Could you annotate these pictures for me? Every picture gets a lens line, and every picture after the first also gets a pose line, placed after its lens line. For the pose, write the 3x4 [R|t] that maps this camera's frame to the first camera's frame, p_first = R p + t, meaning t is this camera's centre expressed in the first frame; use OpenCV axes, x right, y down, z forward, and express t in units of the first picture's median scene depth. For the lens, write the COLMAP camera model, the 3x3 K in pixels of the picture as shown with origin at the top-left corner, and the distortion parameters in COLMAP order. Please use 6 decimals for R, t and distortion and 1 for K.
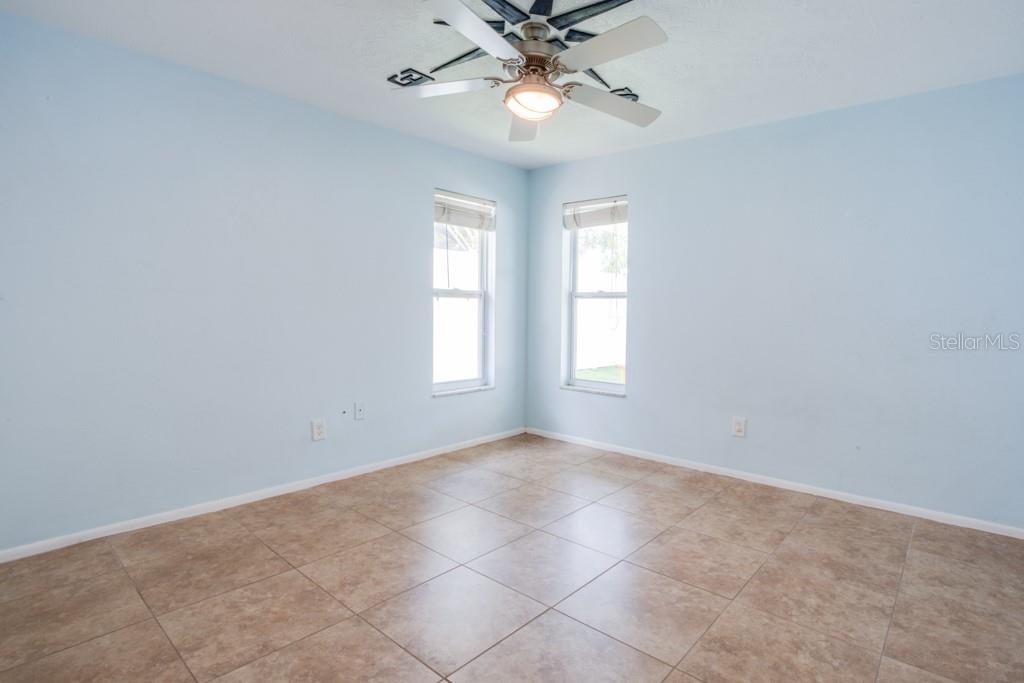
lens RADIAL K [[495.1, 0, 517.9], [0, 495.1, 337.0], [0, 0, 1]] dist [-0.025907, 0.001167]
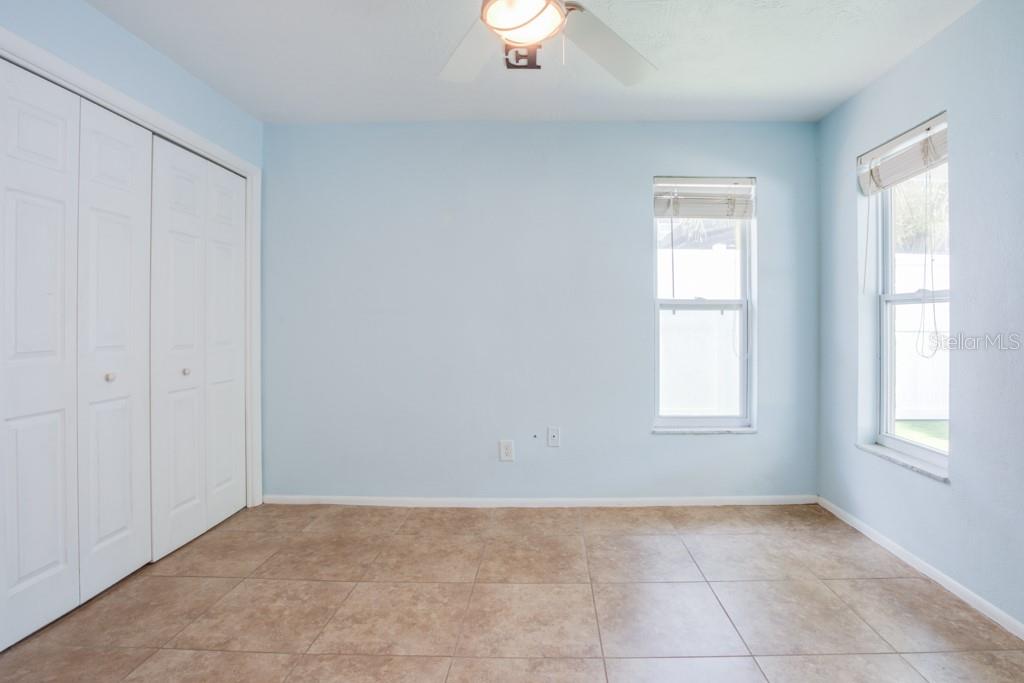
lens RADIAL K [[495.1, 0, 517.9], [0, 495.1, 337.0], [0, 0, 1]] dist [-0.025907, 0.001167]
pose [[0.696146, 0.004103, -0.717889, 0.238429], [-0.028542, 0.999351, -0.021965, -0.011262], [0.717333, 0.035781, 0.695811, 0.254859]]
